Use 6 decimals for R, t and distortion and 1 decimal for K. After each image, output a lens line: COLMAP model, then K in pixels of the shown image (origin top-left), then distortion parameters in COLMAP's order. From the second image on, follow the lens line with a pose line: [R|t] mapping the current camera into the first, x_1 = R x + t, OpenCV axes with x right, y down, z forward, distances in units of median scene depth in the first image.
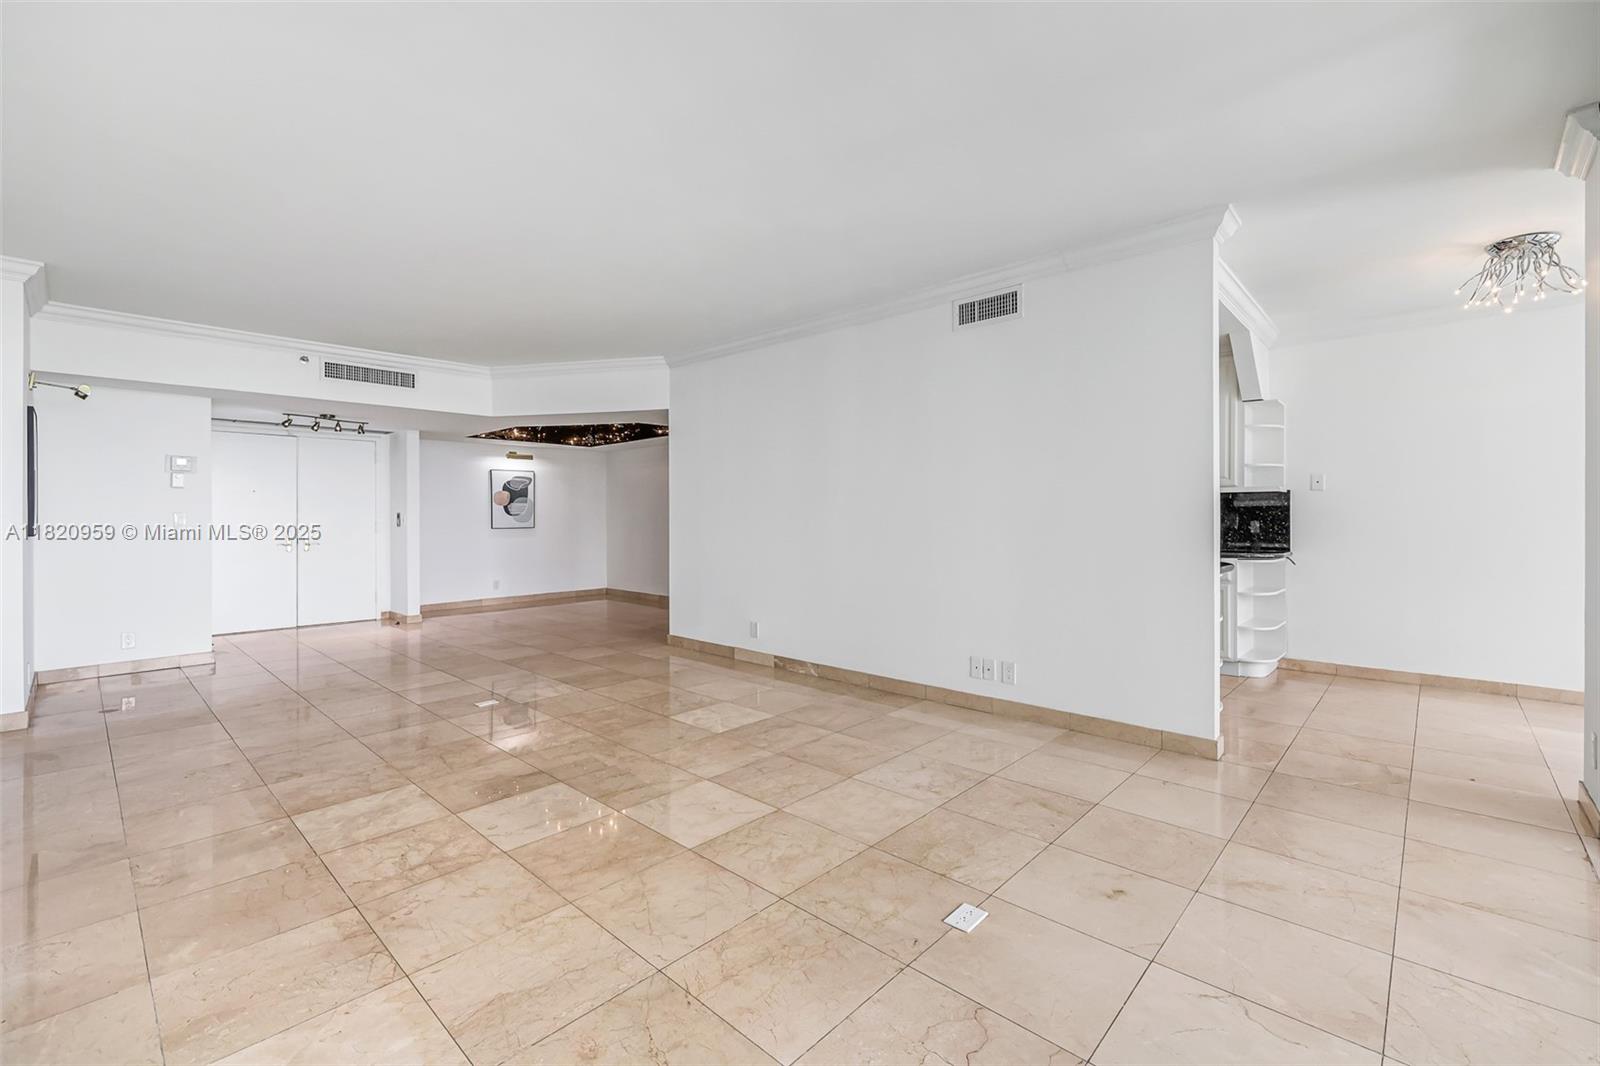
lens RADIAL K [[680.1, 0, 796.5], [0, 680.1, 511.3], [0, 0, 1]] dist [0.026767, 0.000587]
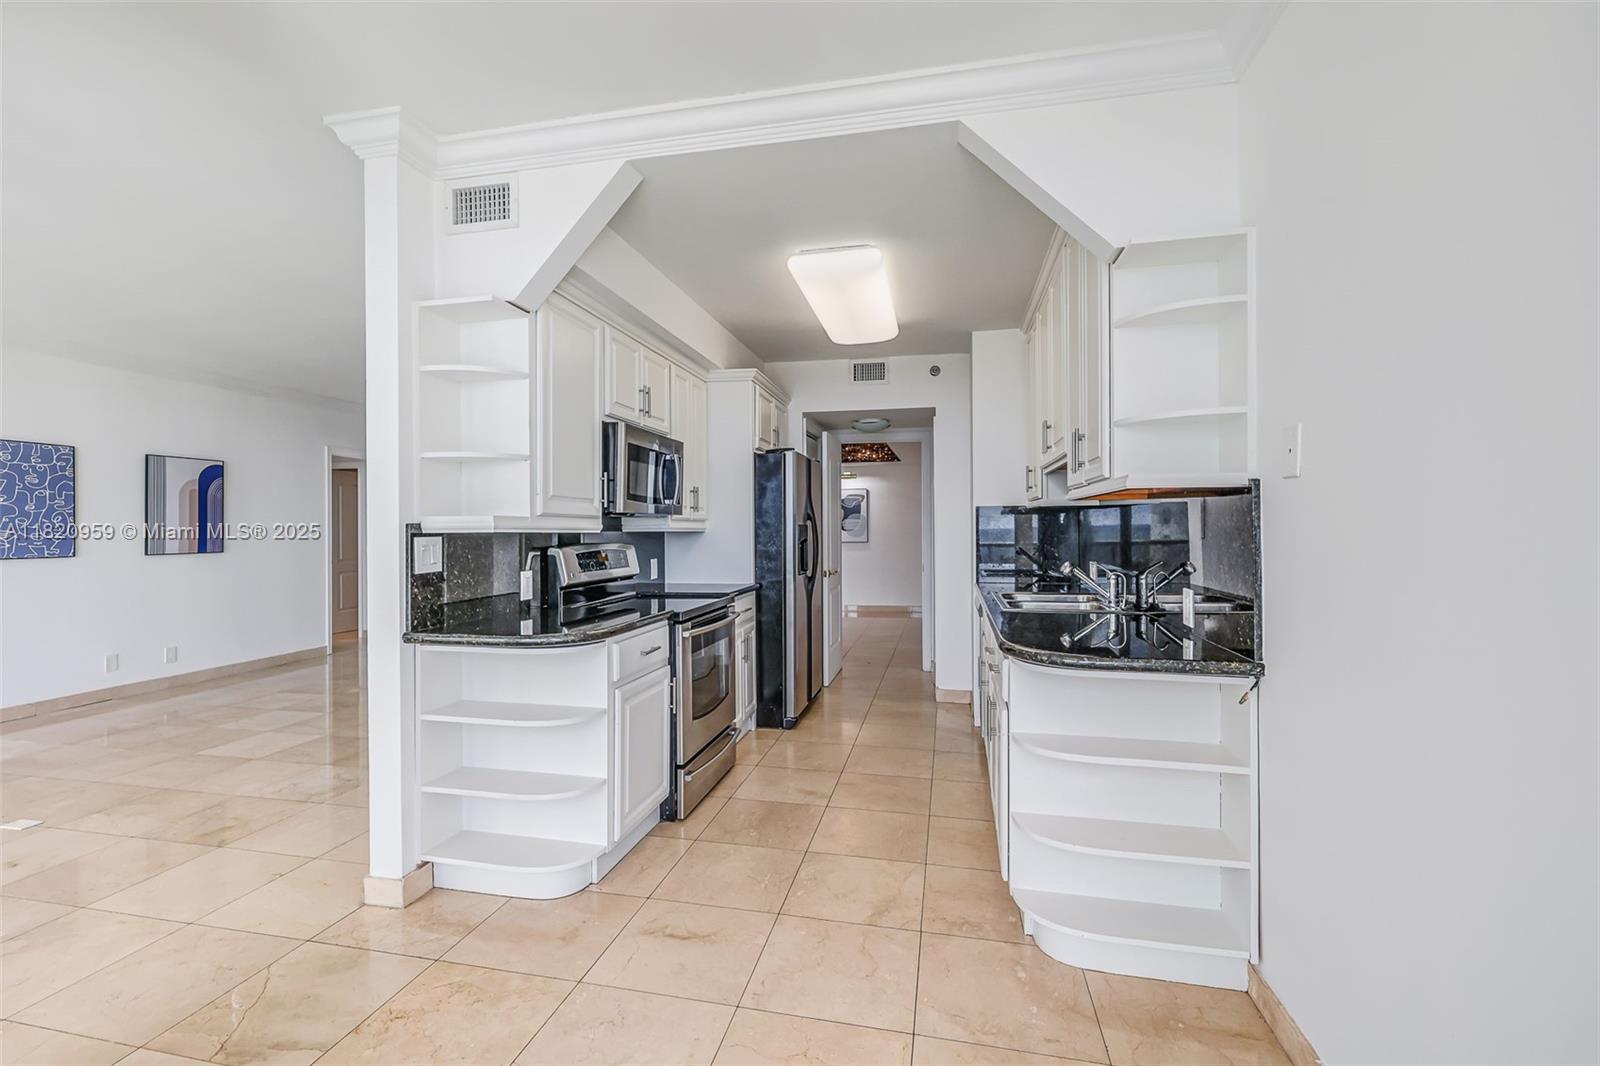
lens RADIAL K [[720.6, 0, 800.0], [0, 720.6, 533.0], [0, 0, 1]] dist [-0.001971, -0.000194]
pose [[0.515975, 0.006235, -0.856581, 0.906046], [0.008950, 0.999880, 0.012670, -0.010028], [0.856557, -0.014204, 0.515857, 0.620979]]
